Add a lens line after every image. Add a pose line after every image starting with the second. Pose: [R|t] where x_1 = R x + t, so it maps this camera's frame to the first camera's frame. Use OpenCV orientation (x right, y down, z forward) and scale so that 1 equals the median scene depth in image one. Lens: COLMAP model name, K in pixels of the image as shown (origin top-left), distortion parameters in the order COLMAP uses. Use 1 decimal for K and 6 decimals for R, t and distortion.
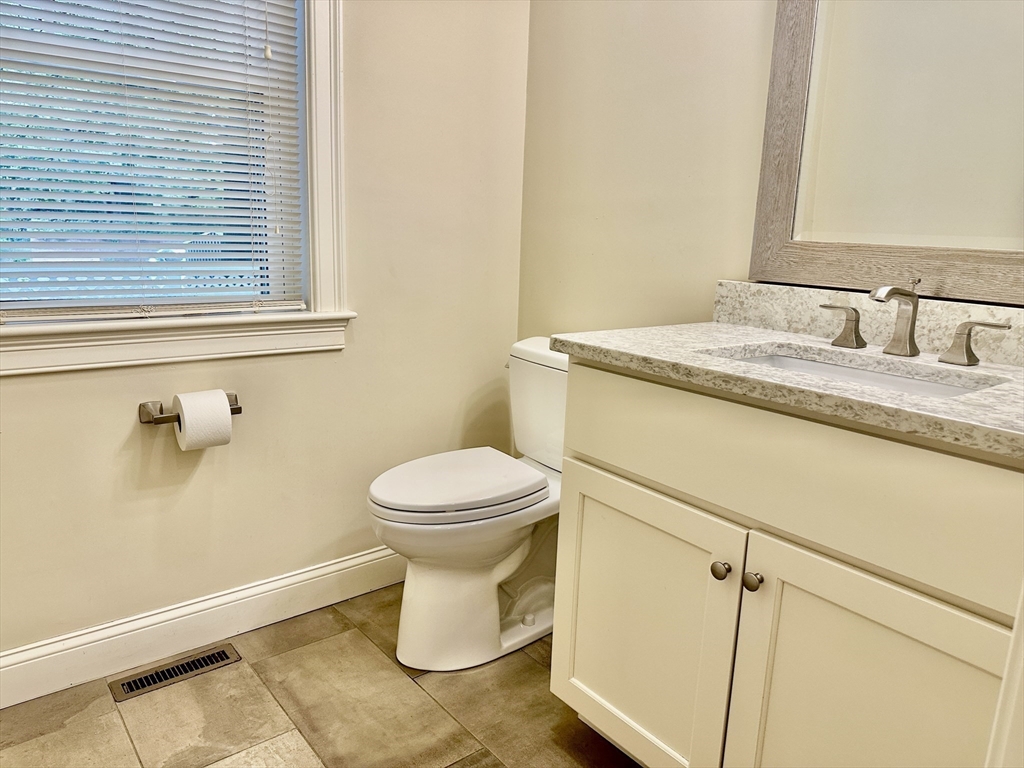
lens RADIAL K [[719.5, 0, 512.0], [0, 719.5, 384.0], [0, 0, 1]] dist [0.047941, -0.139693]
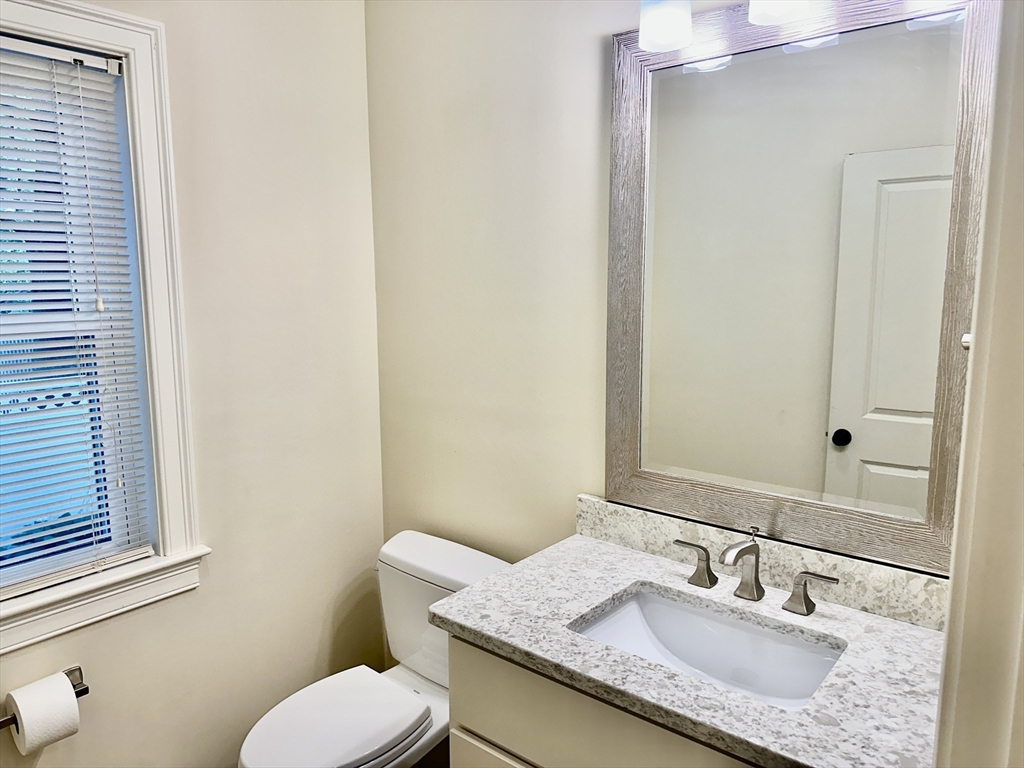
lens RADIAL K [[728.4, 0, 512.0], [0, 728.4, 384.0], [0, 0, 1]] dist [0.029236, -0.057104]
pose [[0.975050, -0.073918, 0.209318, -0.021035], [0.092302, 0.992556, -0.079454, -0.259184], [-0.201887, 0.096793, 0.974614, -0.041383]]
